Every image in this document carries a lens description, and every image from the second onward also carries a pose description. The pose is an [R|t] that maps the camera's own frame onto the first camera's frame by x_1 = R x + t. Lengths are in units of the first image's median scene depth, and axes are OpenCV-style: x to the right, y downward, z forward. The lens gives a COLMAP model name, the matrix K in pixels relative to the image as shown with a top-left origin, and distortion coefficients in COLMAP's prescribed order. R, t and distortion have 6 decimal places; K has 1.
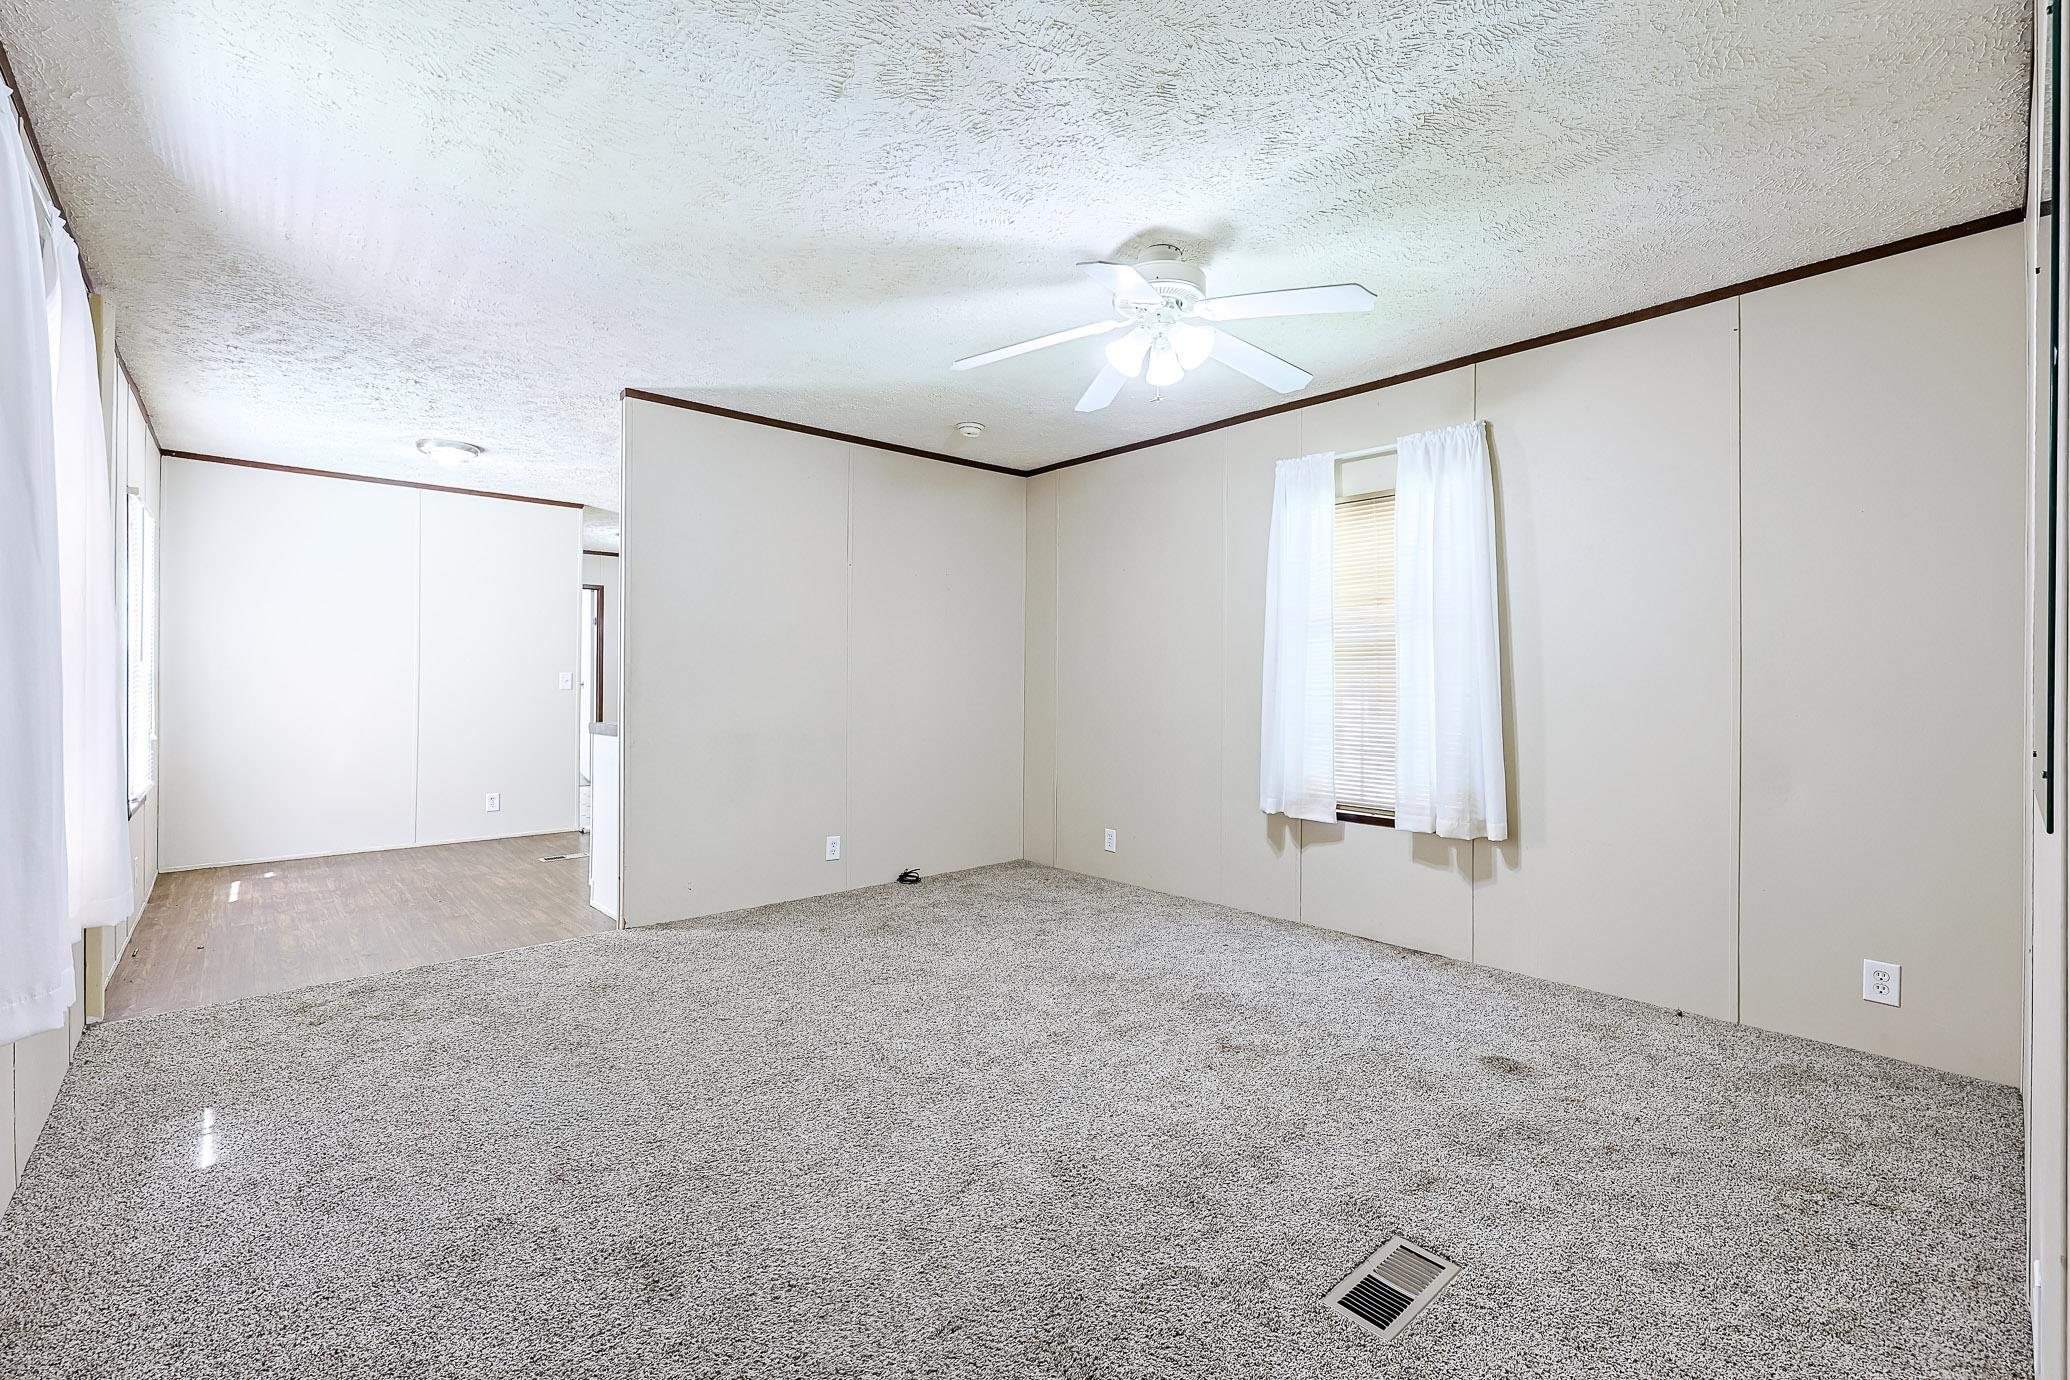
lens RADIAL K [[895.4, 0, 1084.1], [0, 895.4, 660.8], [0, 0, 1]] dist [-0.000746, 0.000816]
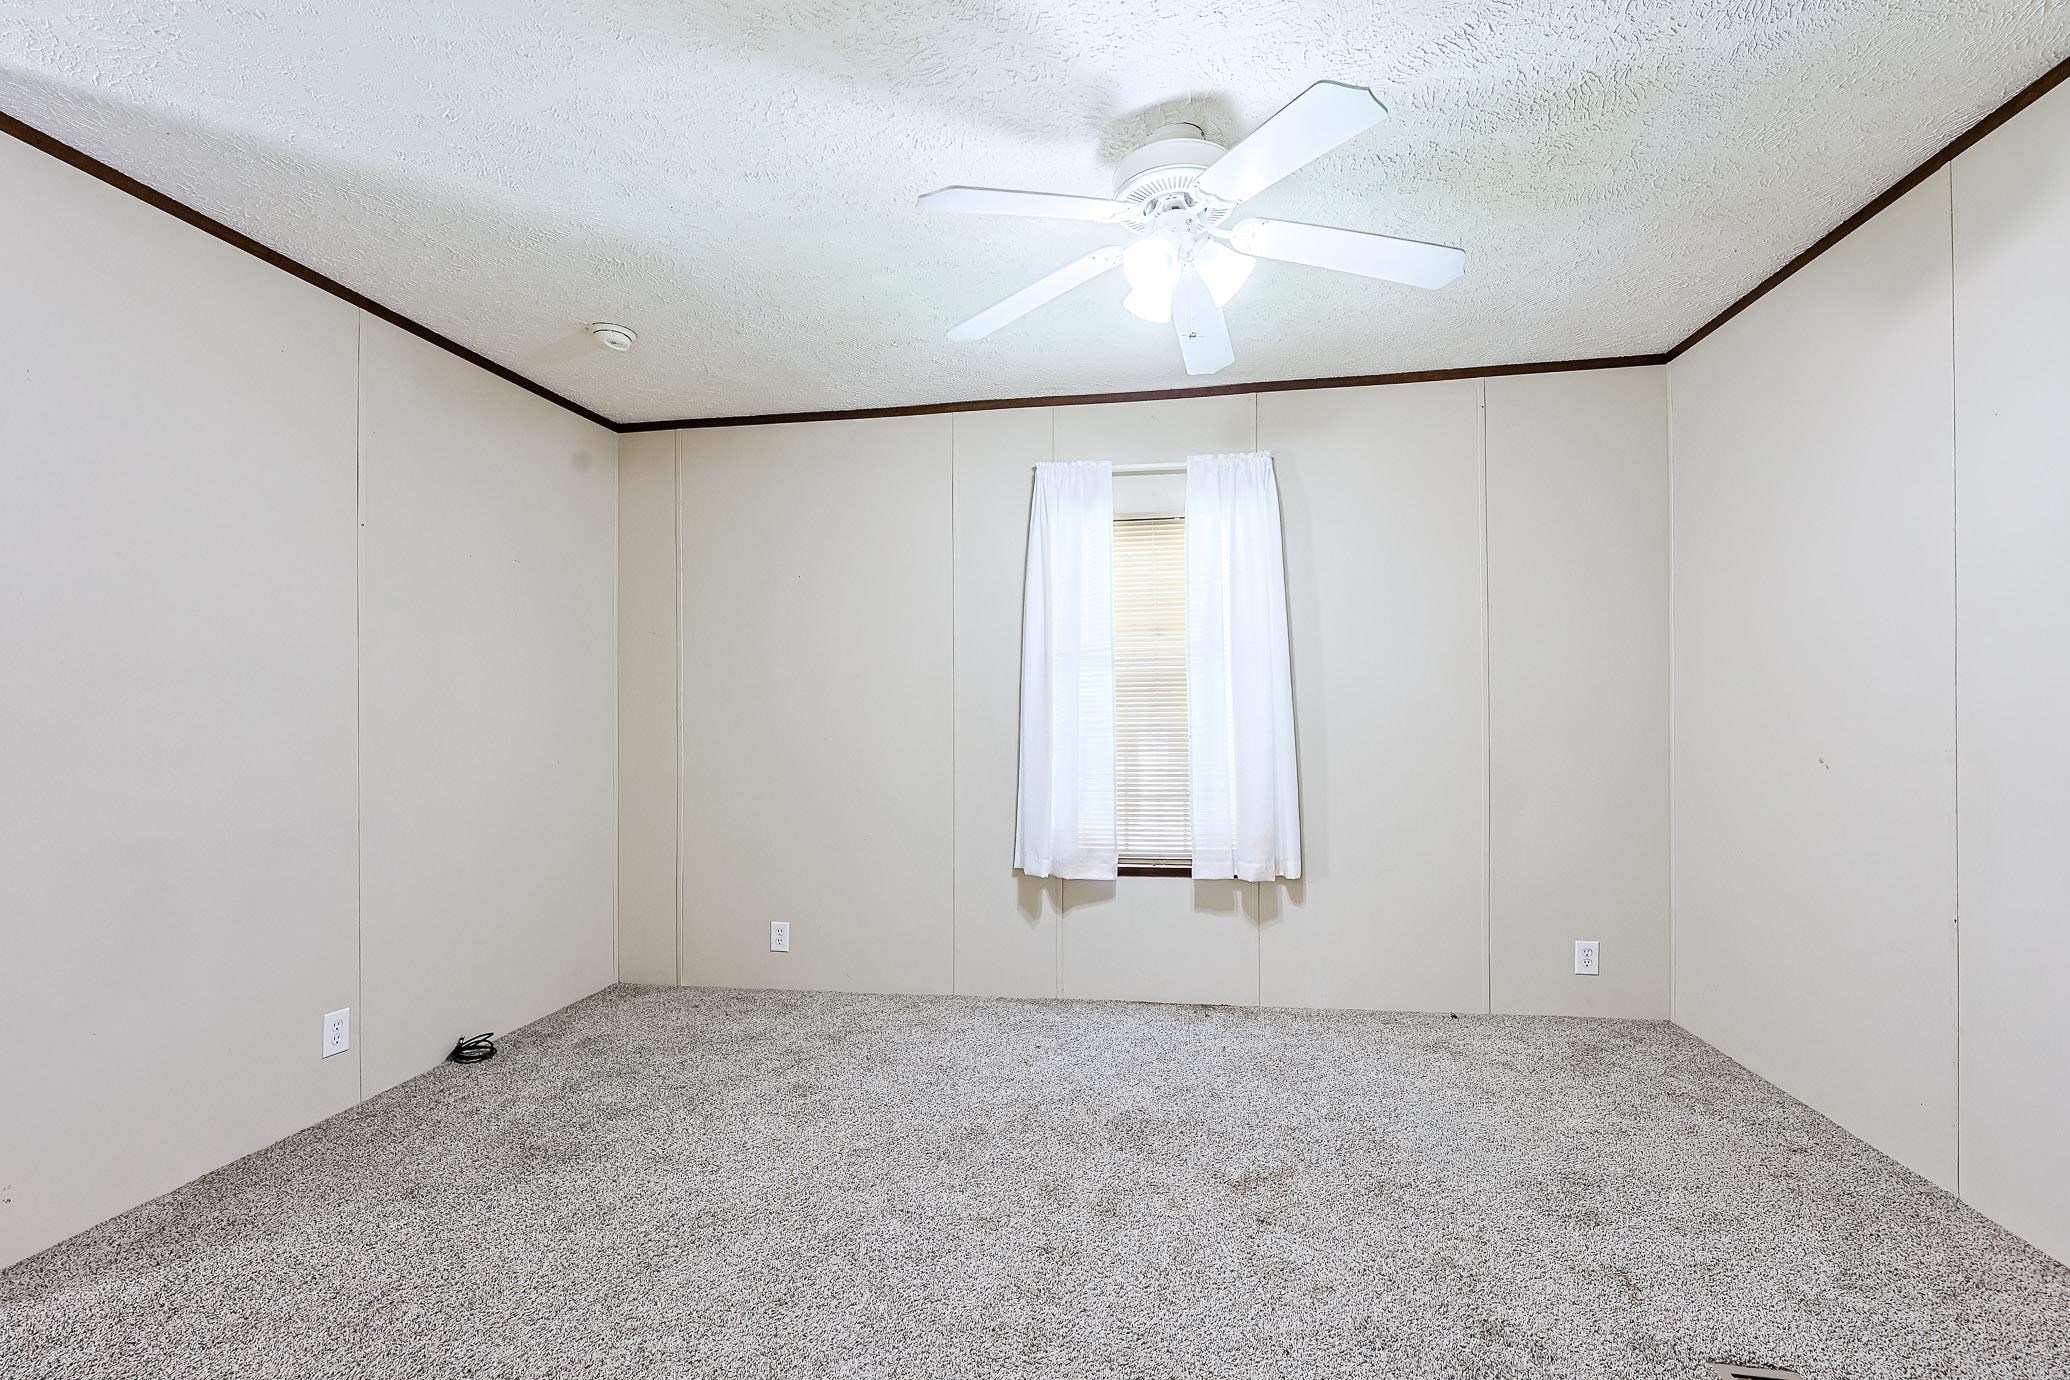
lens RADIAL K [[895.4, 0, 1039.5], [0, 895.4, 704.8], [0, 0, 1]] dist [-0.000746, 0.000816]
pose [[0.787334, -0.000971, 0.616525, -0.340129], [-0.001002, 0.999995, 0.002855, 0.005623], [-0.616525, -0.002865, 0.787330, 0.361515]]
